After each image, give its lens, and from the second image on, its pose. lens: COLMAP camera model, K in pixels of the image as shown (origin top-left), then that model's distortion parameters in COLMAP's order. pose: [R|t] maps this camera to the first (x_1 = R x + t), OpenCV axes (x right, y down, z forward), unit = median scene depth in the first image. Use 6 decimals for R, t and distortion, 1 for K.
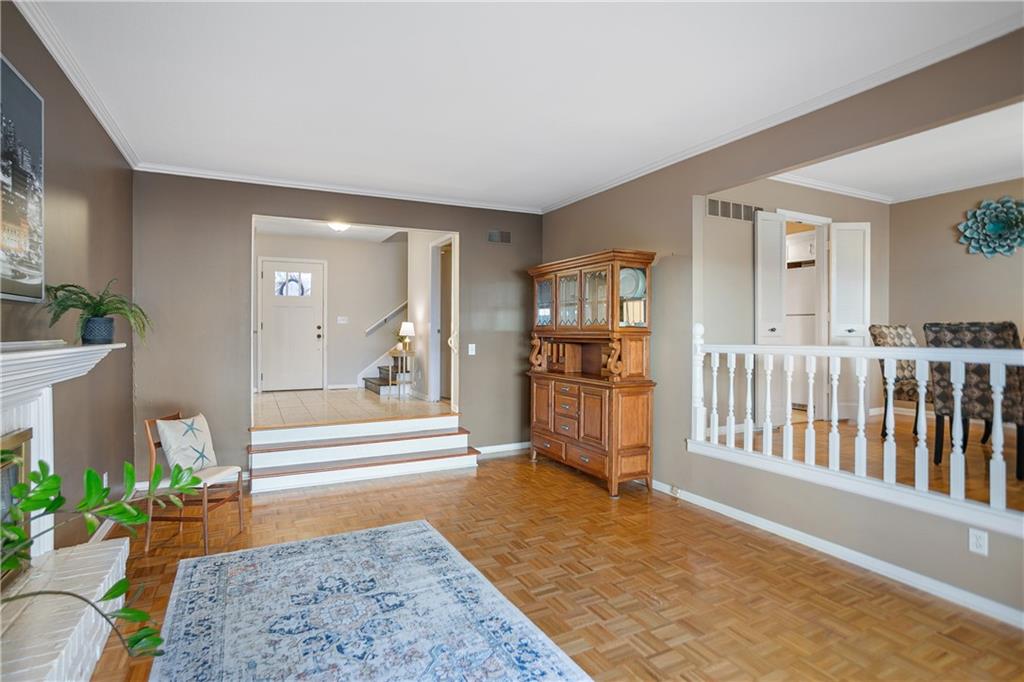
lens RADIAL K [[504.2, 0, 496.2], [0, 504.2, 335.8], [0, 0, 1]] dist [-0.018332, 0.003017]
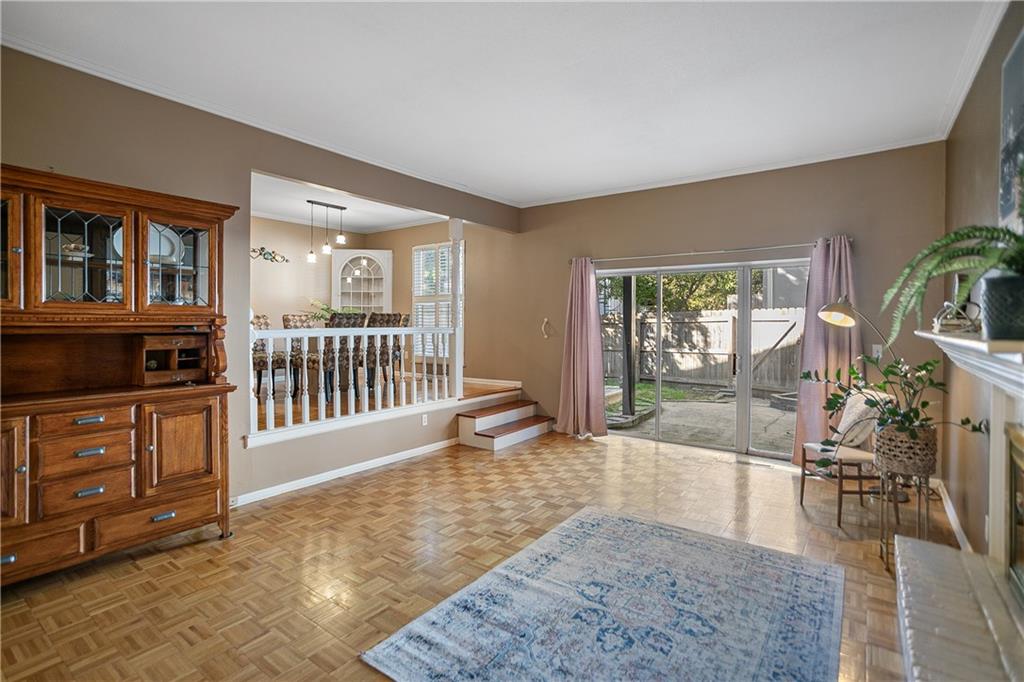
lens RADIAL K [[504.2, 0, 491.4], [0, 504.2, 328.9], [0, 0, 1]] dist [-0.018332, 0.003017]
pose [[-0.441002, -0.014391, 0.897391, -0.978084], [0.002191, 0.999851, 0.017111, -0.000221], [-0.897504, 0.009512, -0.440905, 1.581360]]
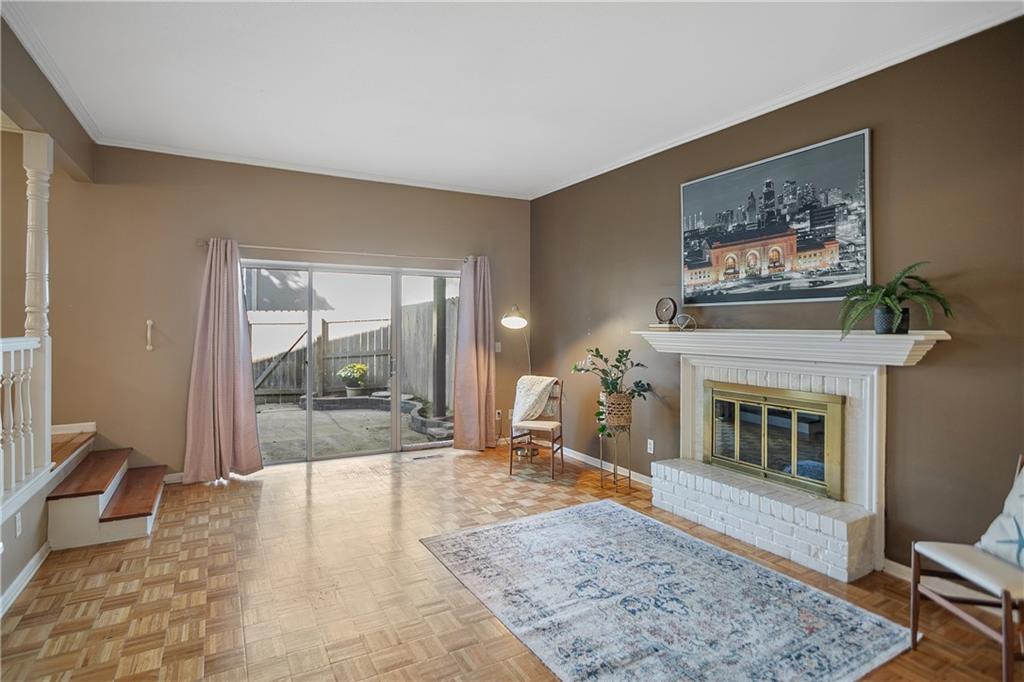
lens RADIAL K [[524.9, 0, 505.9], [0, 524.9, 324.0], [0, 0, 1]] dist [-0.024264, 0.003199]
pose [[-0.998340, -0.005103, -0.057374, 0.022236], [-0.005216, 0.999985, 0.001822, -0.002956], [0.057364, 0.002118, -0.998351, 1.992127]]
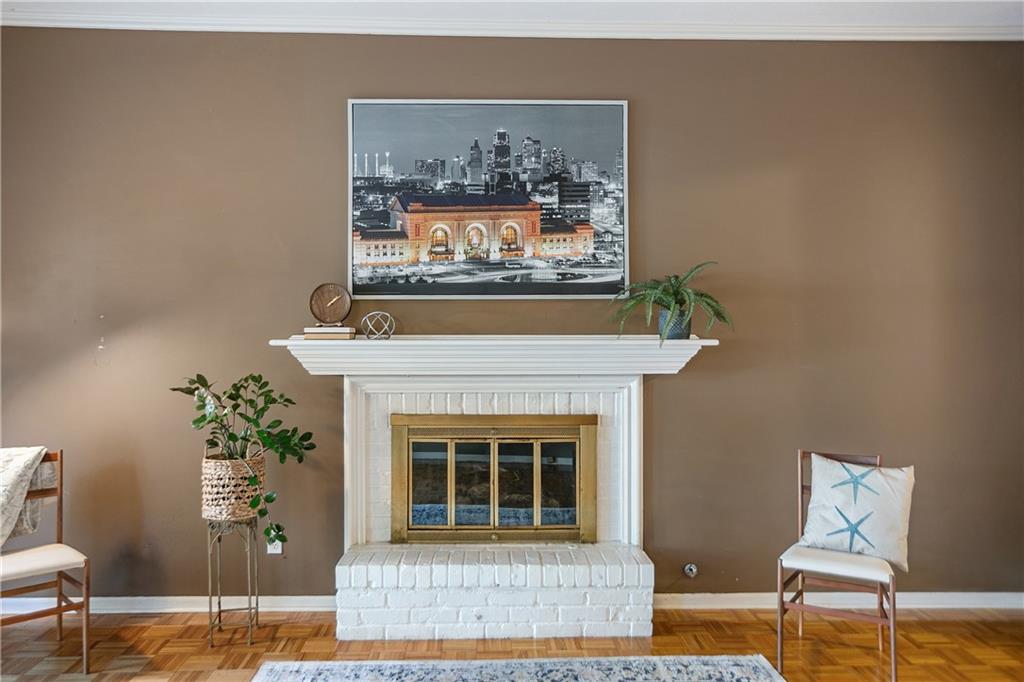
lens RADIAL K [[721.5, 0, 504.9], [0, 721.5, 321.2], [0, 0, 1]] dist [-0.017477, 0.008044]
pose [[-0.412864, -0.008949, -0.910749, 0.494946], [-0.005604, 0.999958, -0.007285, -0.005858], [0.910776, 0.002096, -0.412897, 1.259460]]
